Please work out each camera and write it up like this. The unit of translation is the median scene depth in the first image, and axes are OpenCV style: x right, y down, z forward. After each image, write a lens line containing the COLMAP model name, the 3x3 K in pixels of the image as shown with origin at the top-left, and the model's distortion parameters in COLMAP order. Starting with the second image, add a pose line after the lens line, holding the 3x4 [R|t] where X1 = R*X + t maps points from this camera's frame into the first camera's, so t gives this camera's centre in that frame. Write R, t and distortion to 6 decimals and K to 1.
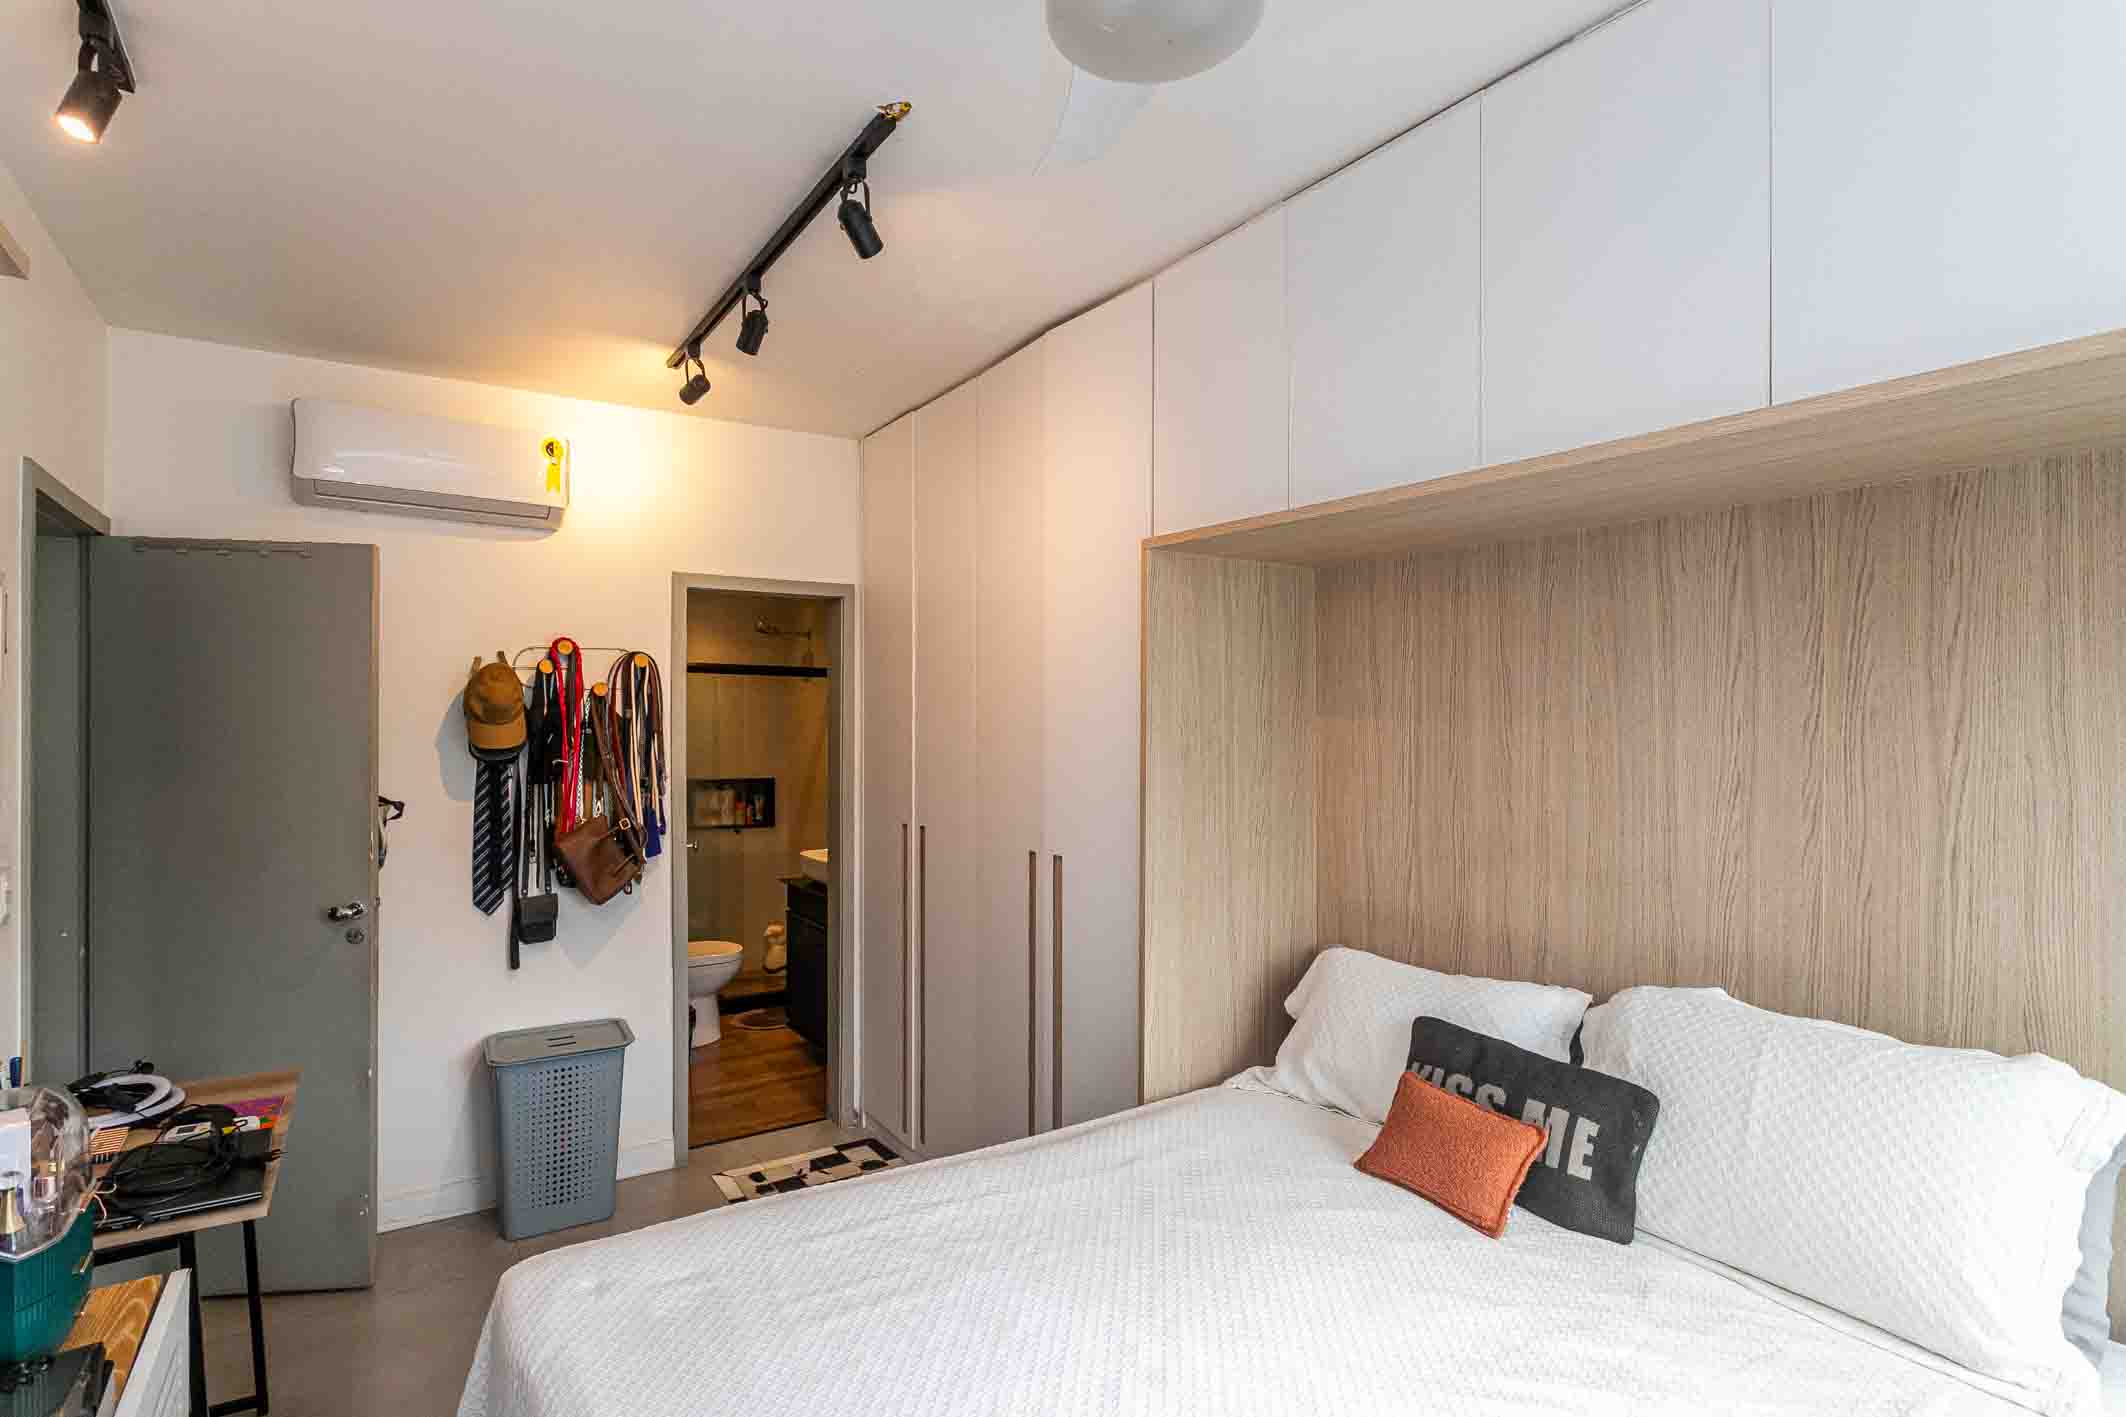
lens RADIAL K [[1029.5, 0, 1014.4], [0, 1029.5, 729.2], [0, 0, 1]] dist [0.009320, 0.002422]
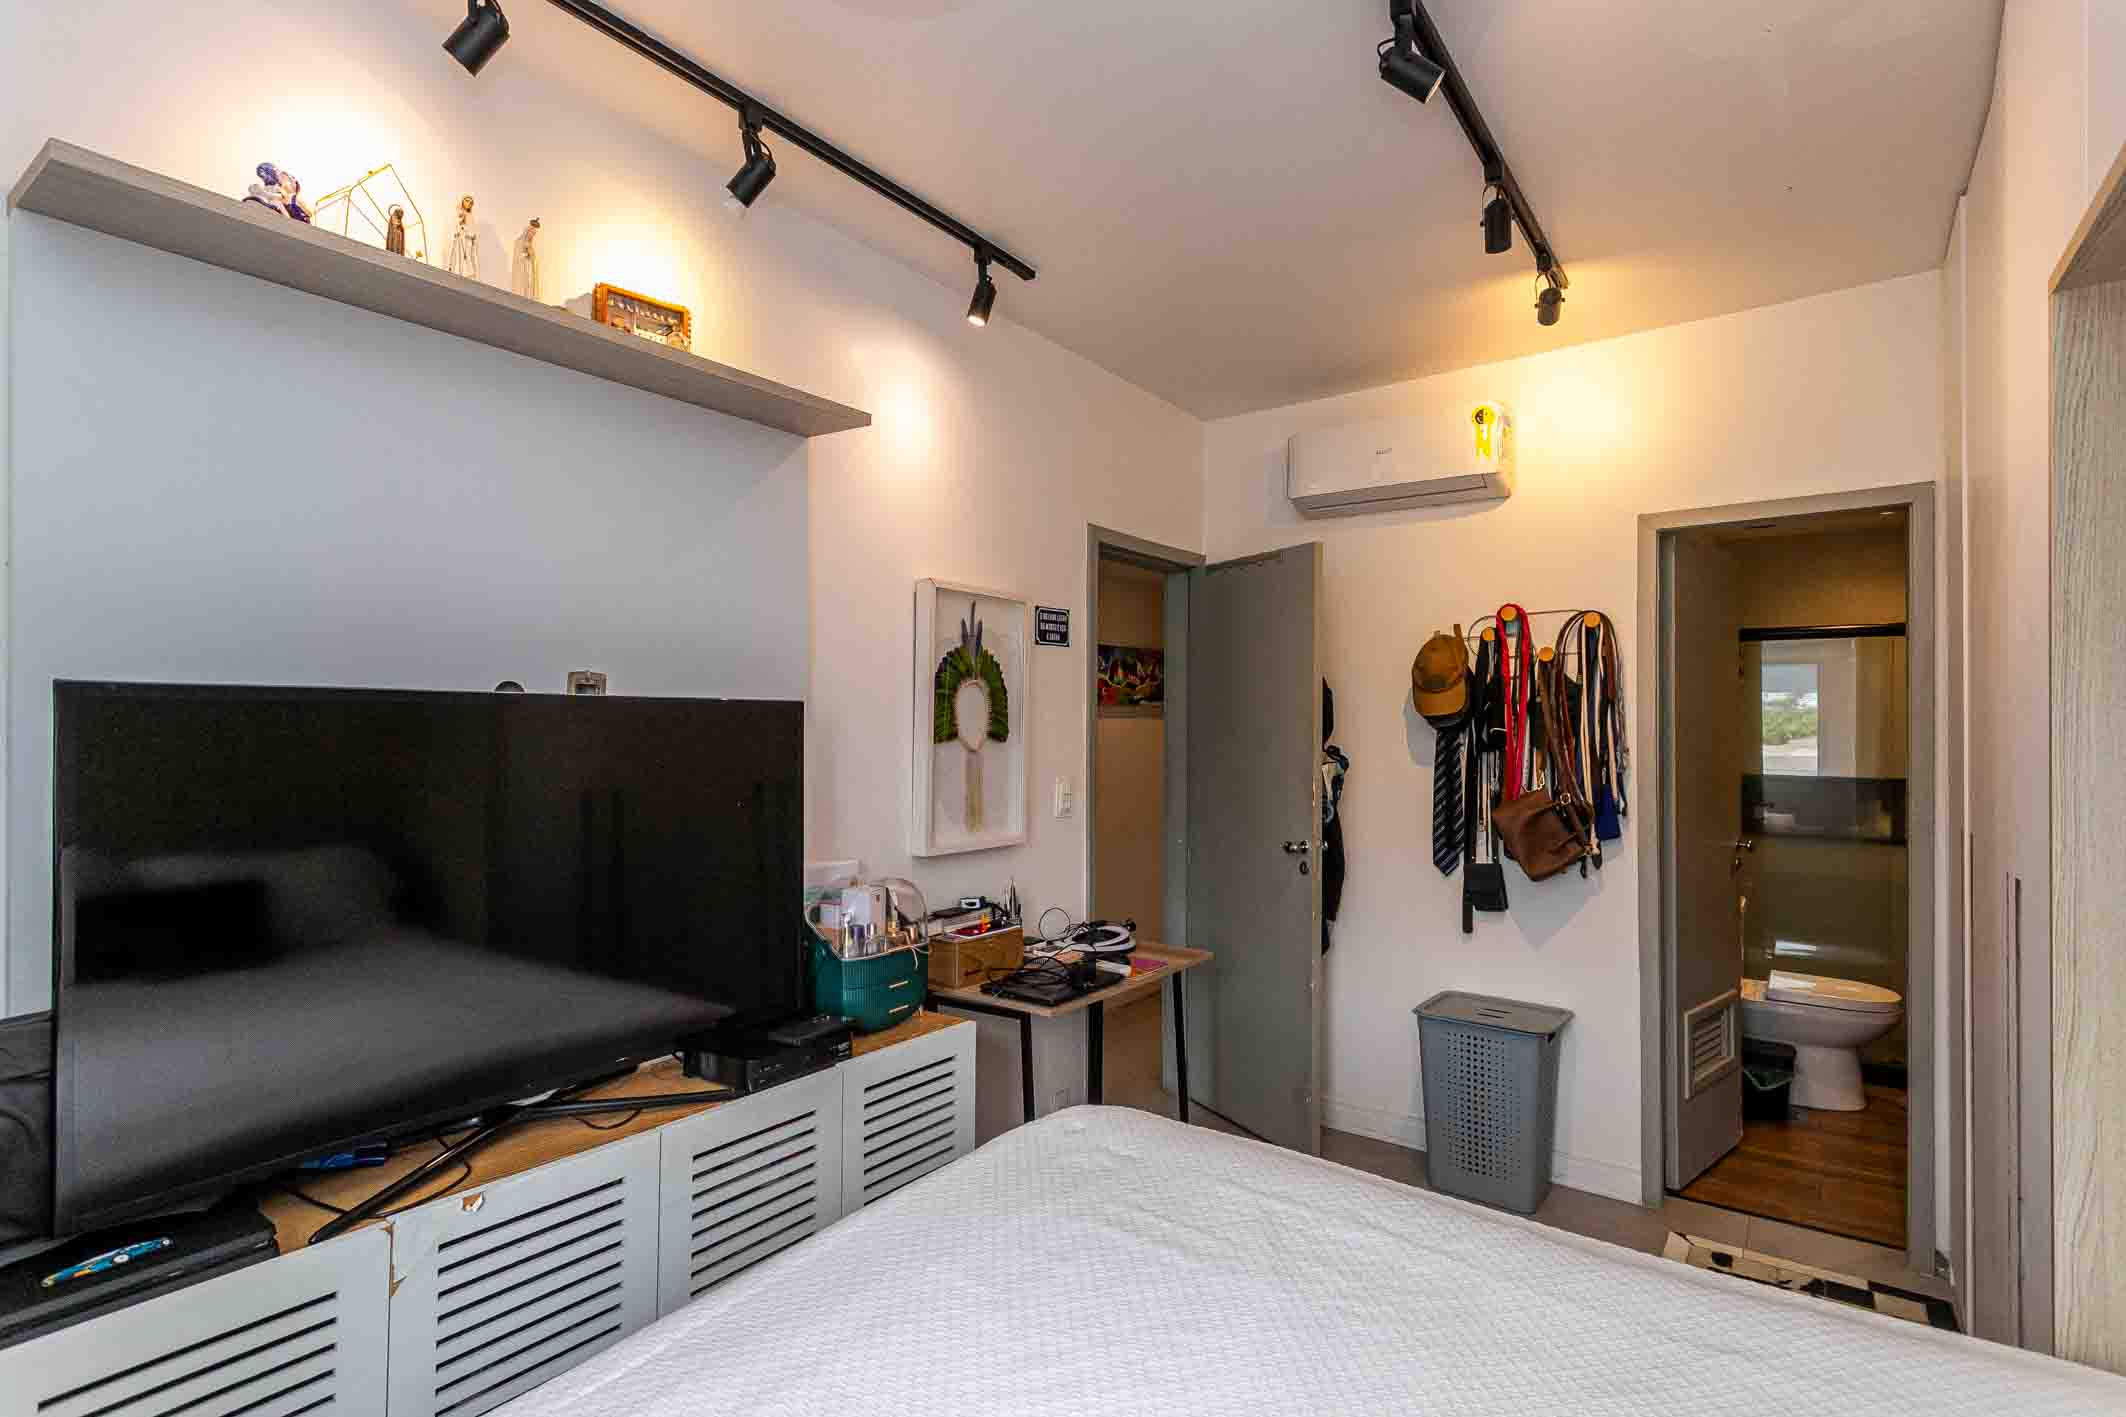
lens RADIAL K [[1029.5, 0, 1064.4], [0, 1029.5, 716.8], [0, 0, 1]] dist [0.009320, 0.002422]
pose [[0.372741, -0.012931, -0.927845, 0.317005], [-0.005817, 0.999851, -0.016271, 0.037440], [0.927917, 0.011463, 0.372610, 0.244642]]
